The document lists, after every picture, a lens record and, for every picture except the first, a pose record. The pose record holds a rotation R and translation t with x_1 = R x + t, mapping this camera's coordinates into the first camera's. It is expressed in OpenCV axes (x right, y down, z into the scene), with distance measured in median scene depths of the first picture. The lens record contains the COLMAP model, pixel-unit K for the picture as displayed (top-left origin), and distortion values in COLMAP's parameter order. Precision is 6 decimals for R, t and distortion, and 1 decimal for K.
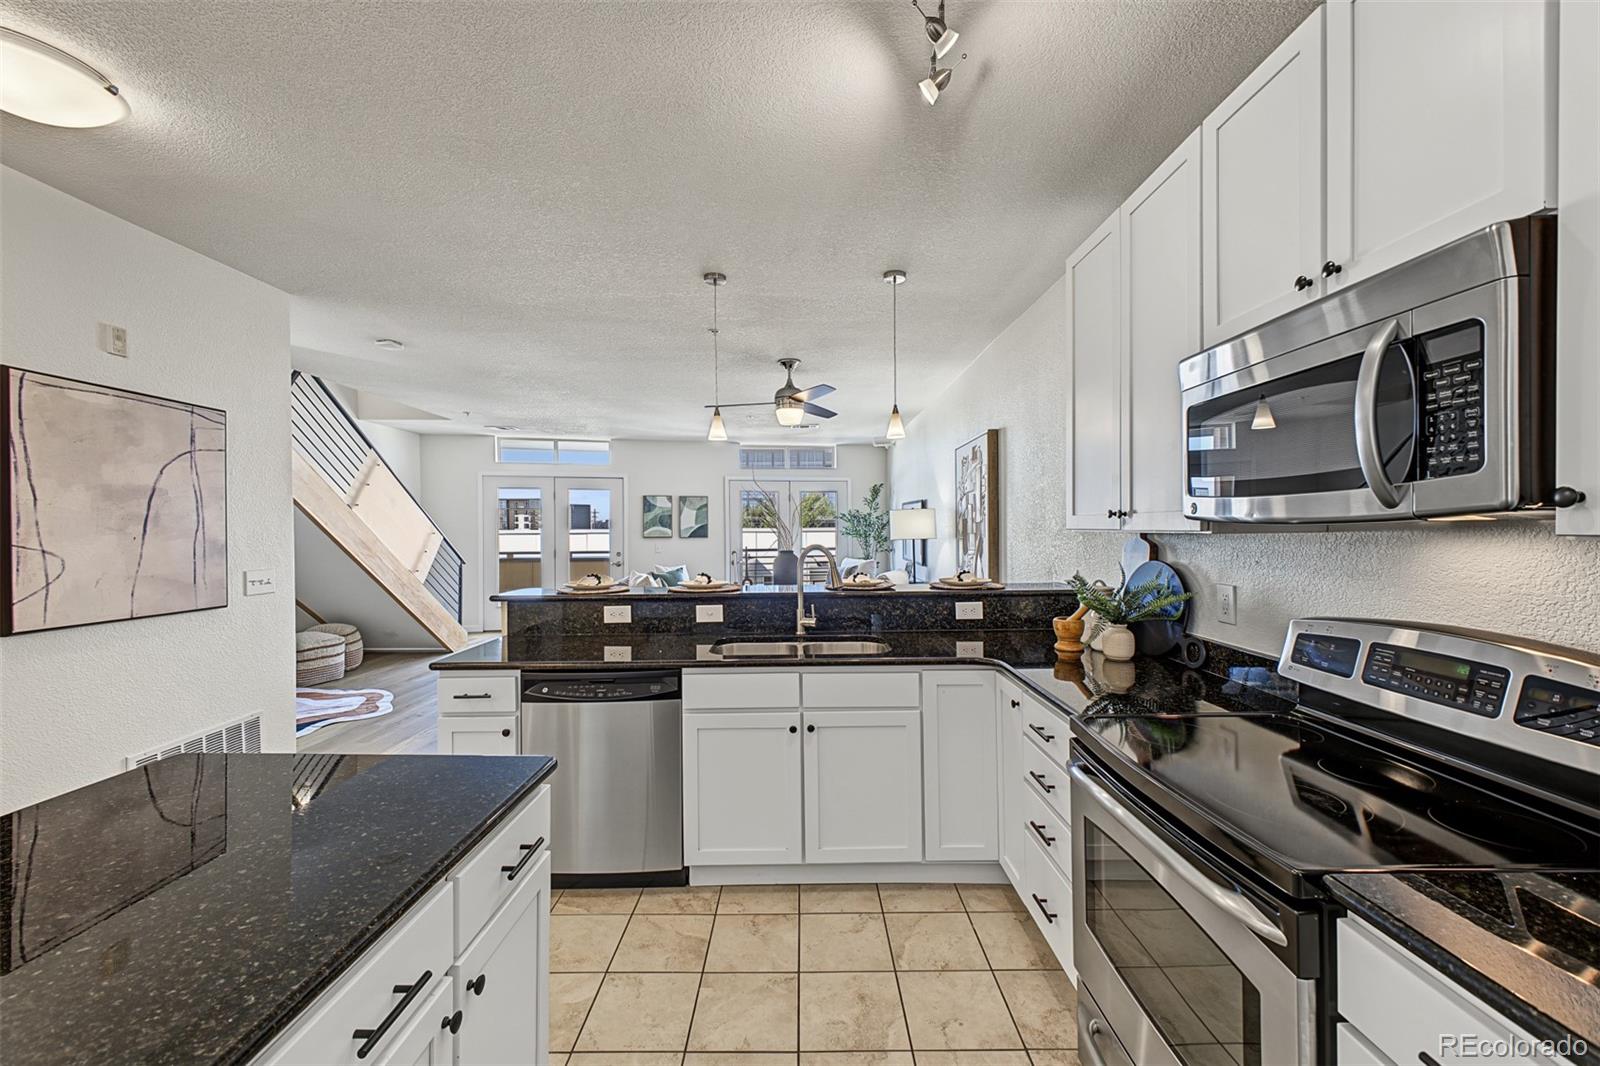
lens RADIAL K [[633.2, 0, 796.5], [0, 633.2, 537.7], [0, 0, 1]] dist [0.017549, -0.004971]
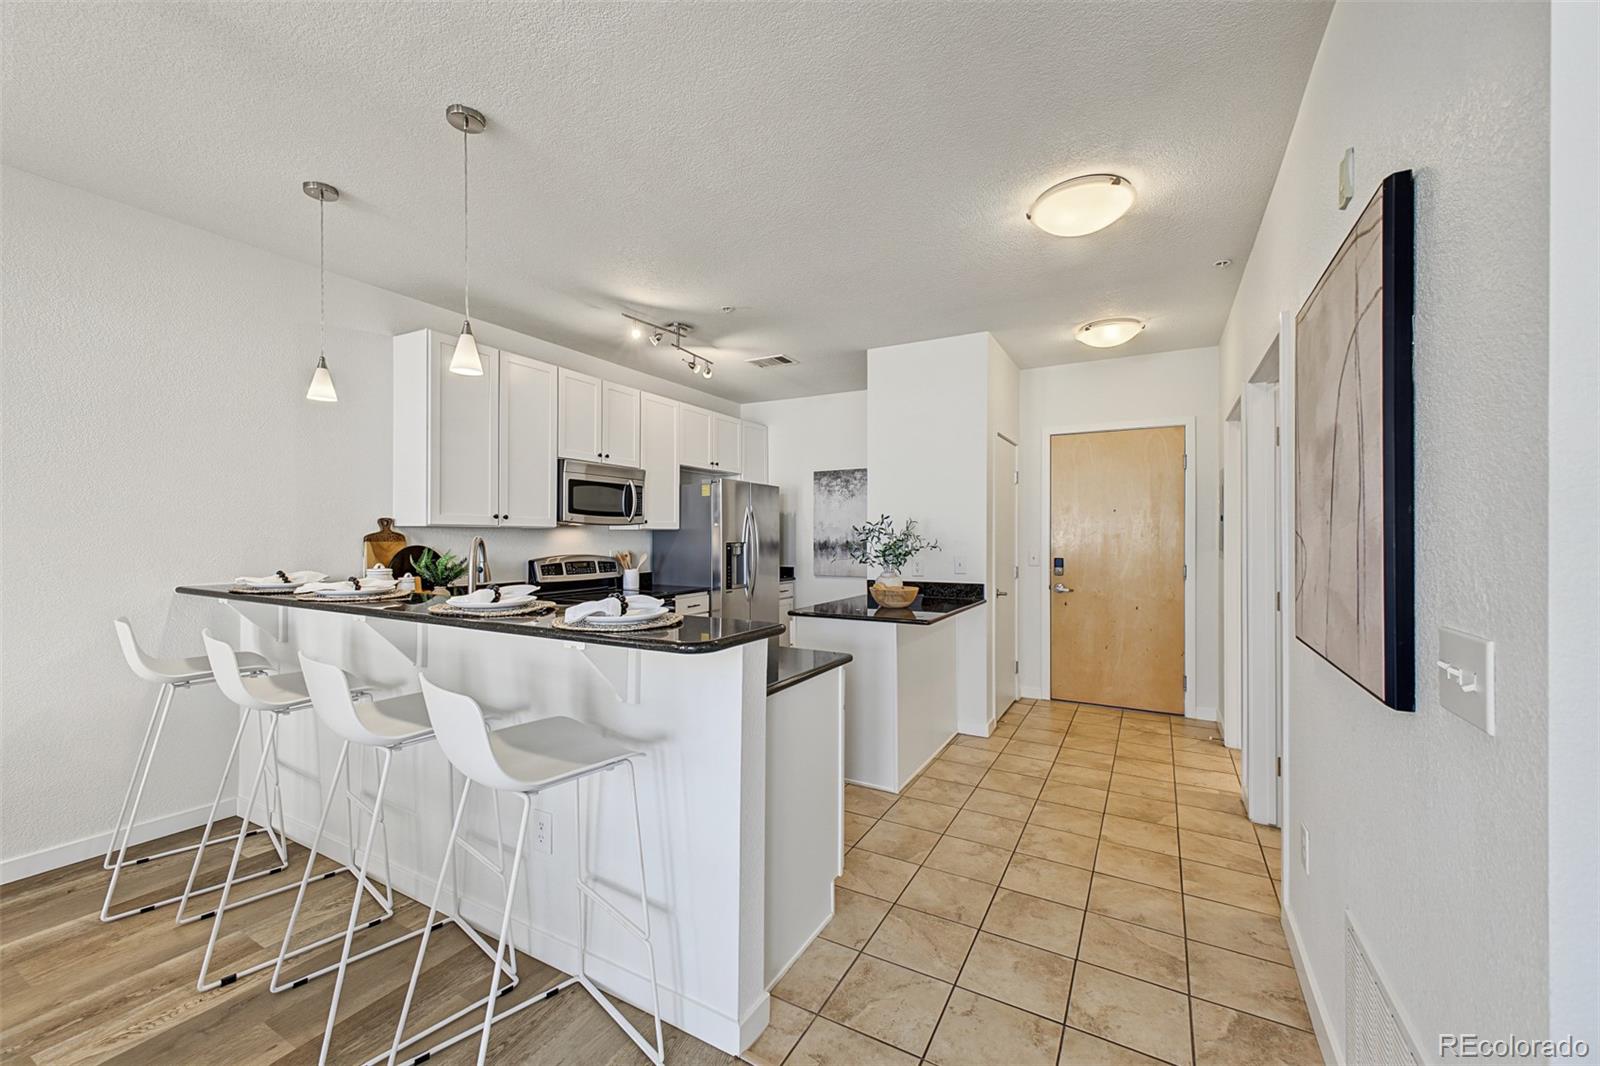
lens RADIAL K [[633.2, 0, 801.1], [0, 633.2, 537.0], [0, 0, 1]] dist [0.017549, -0.004971]
pose [[-0.876678, 0.002236, 0.481073, -0.836923], [0.008394, 0.999908, 0.010650, 0.006922], [-0.481005, 0.013375, -0.876616, 1.621714]]
